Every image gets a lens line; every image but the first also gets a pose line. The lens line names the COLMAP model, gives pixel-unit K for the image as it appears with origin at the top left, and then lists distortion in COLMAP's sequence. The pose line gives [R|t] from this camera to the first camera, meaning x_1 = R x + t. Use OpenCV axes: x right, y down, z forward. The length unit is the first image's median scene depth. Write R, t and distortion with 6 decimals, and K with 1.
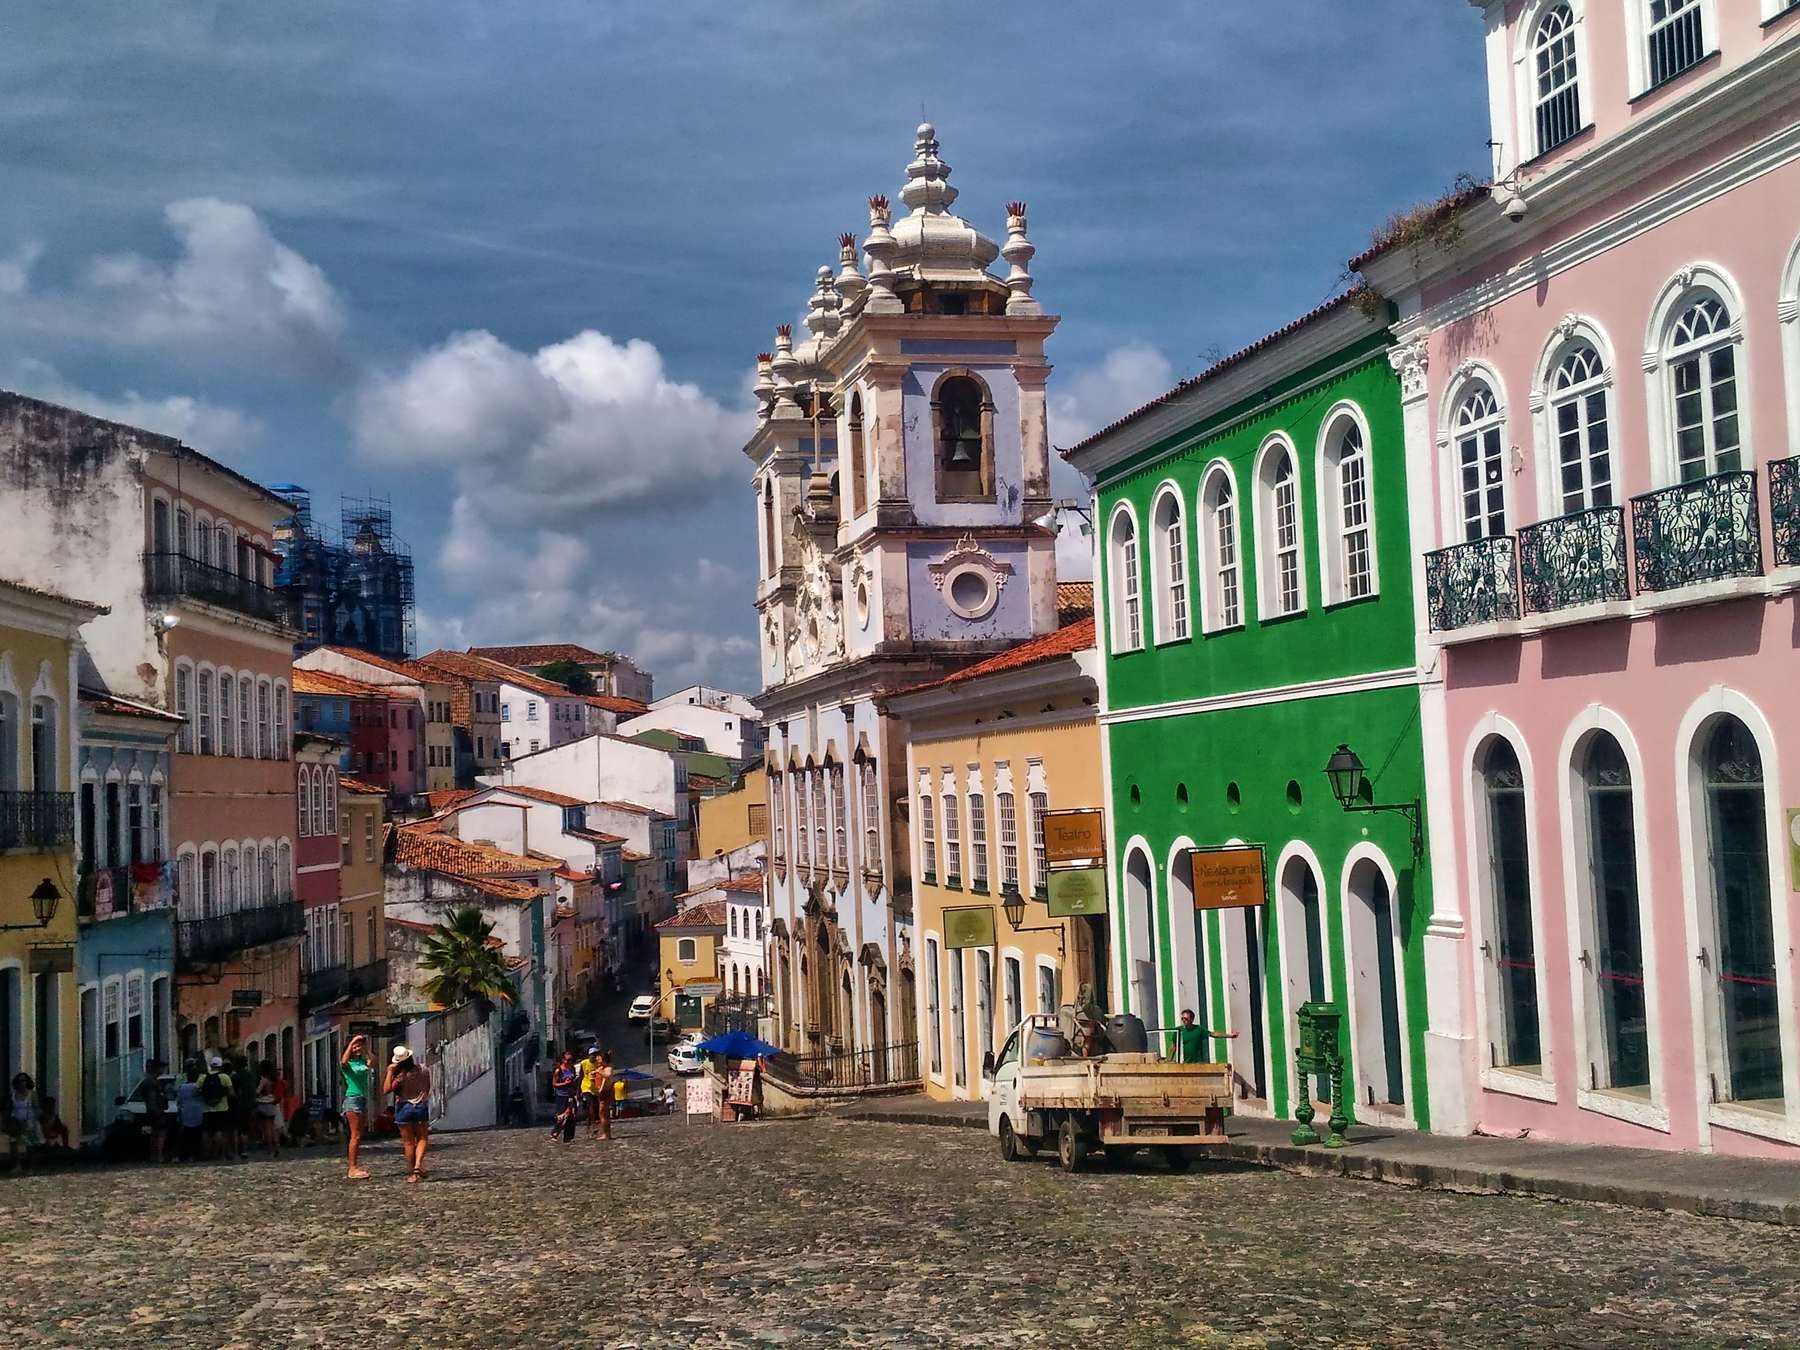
lens RADIAL K [[2005.4, 0, 902.1], [0, 2005.4, 639.8], [0, 0, 1]] dist [0.191053, -0.471497]
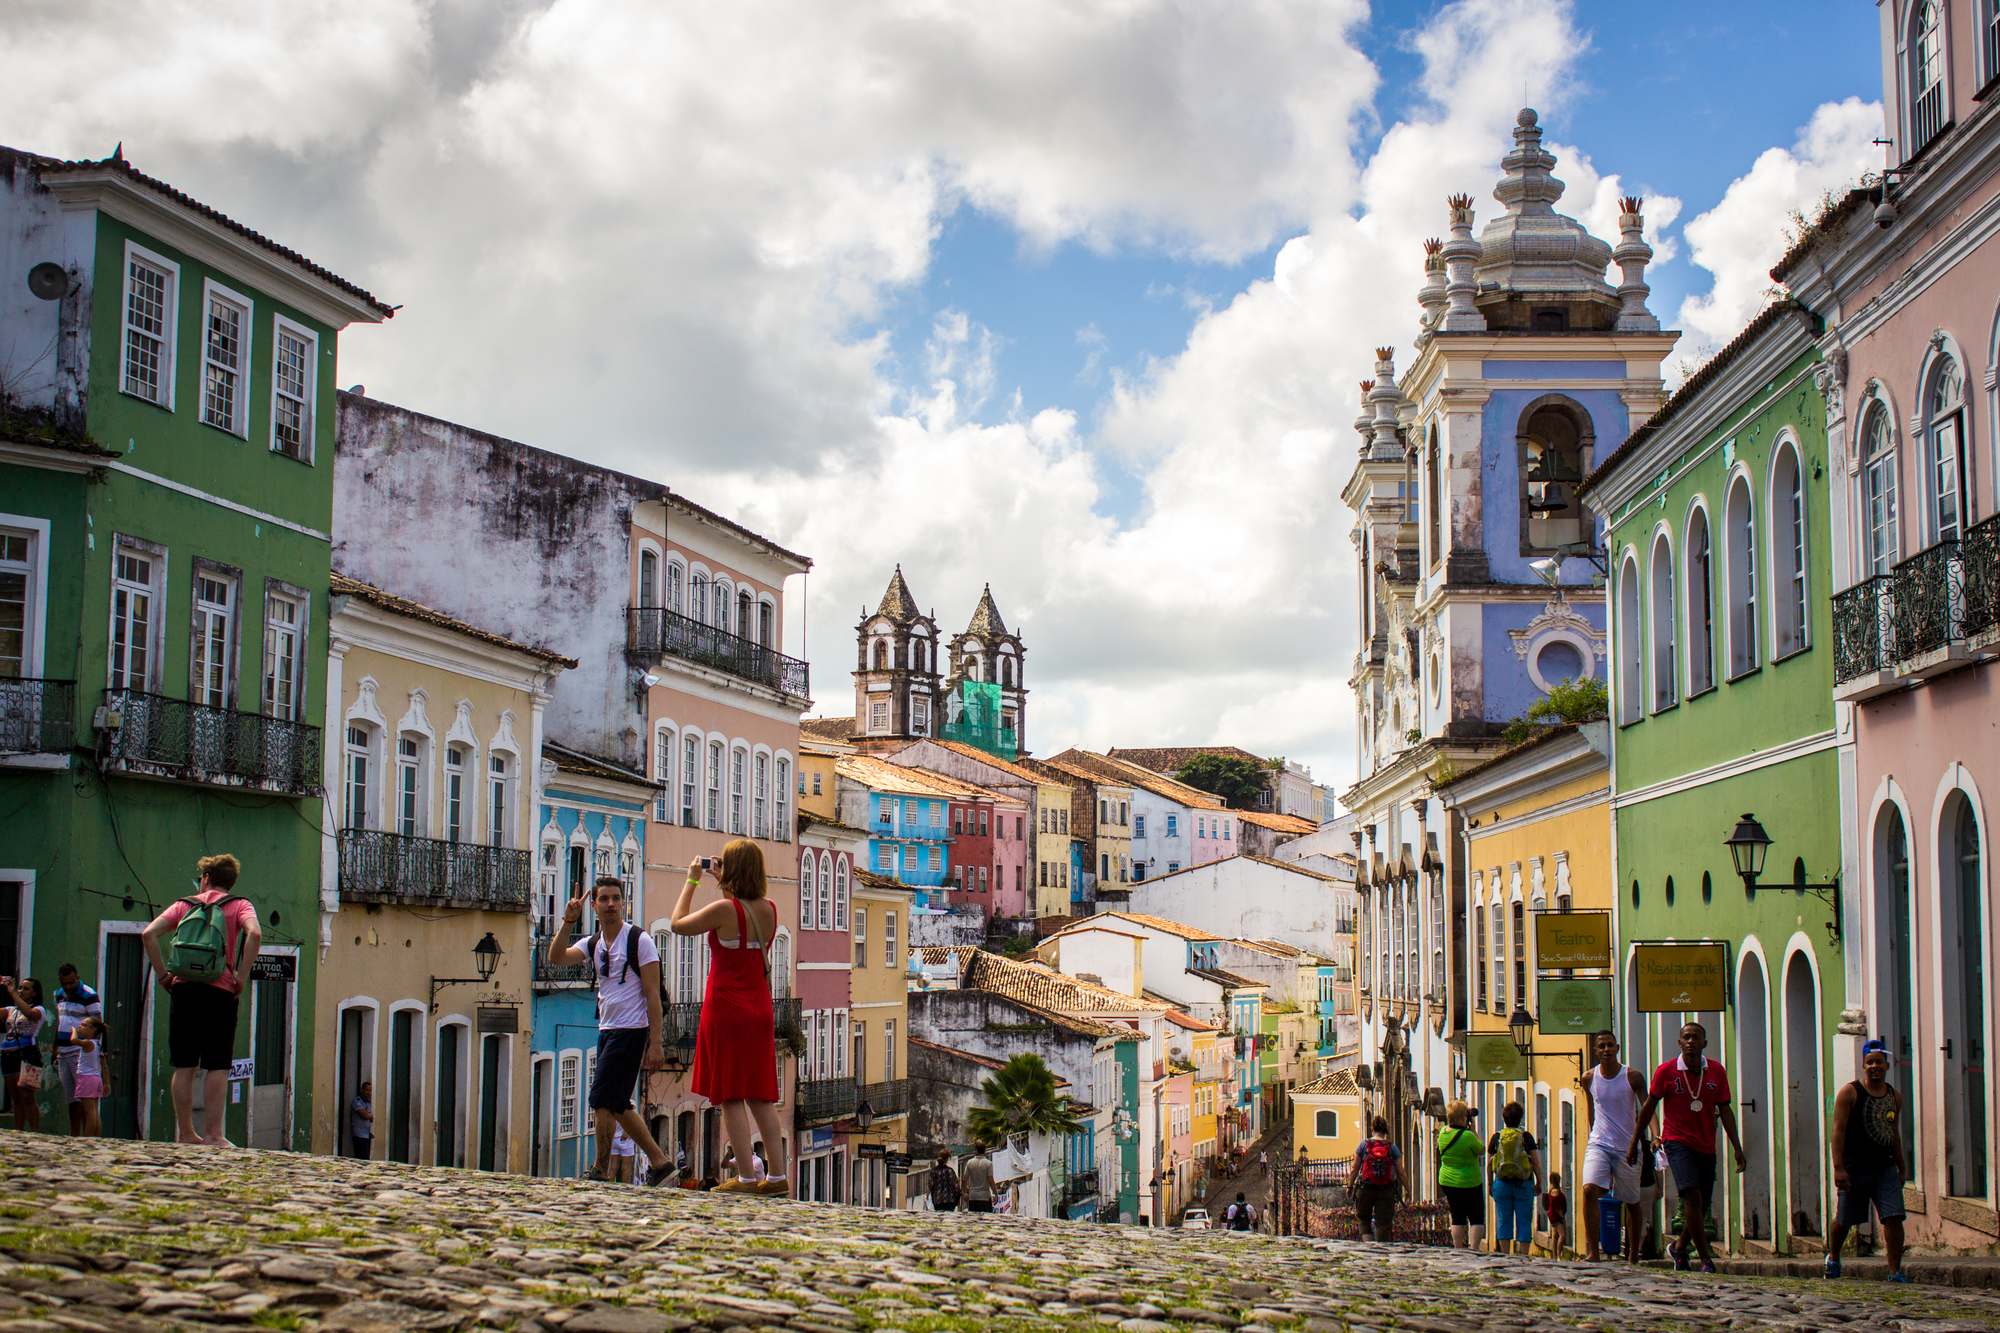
lens RADIAL K [[2693.4, 0, 1000.0], [0, 2693.4, 666.5], [0, 0, 1]] dist [0.002251, 0.004827]
pose [[0.957757, 0.013937, -0.287242, 0.130559], [-0.024351, 0.999168, -0.032713, 0.018507], [0.286547, 0.038326, 0.957299, -0.119210]]
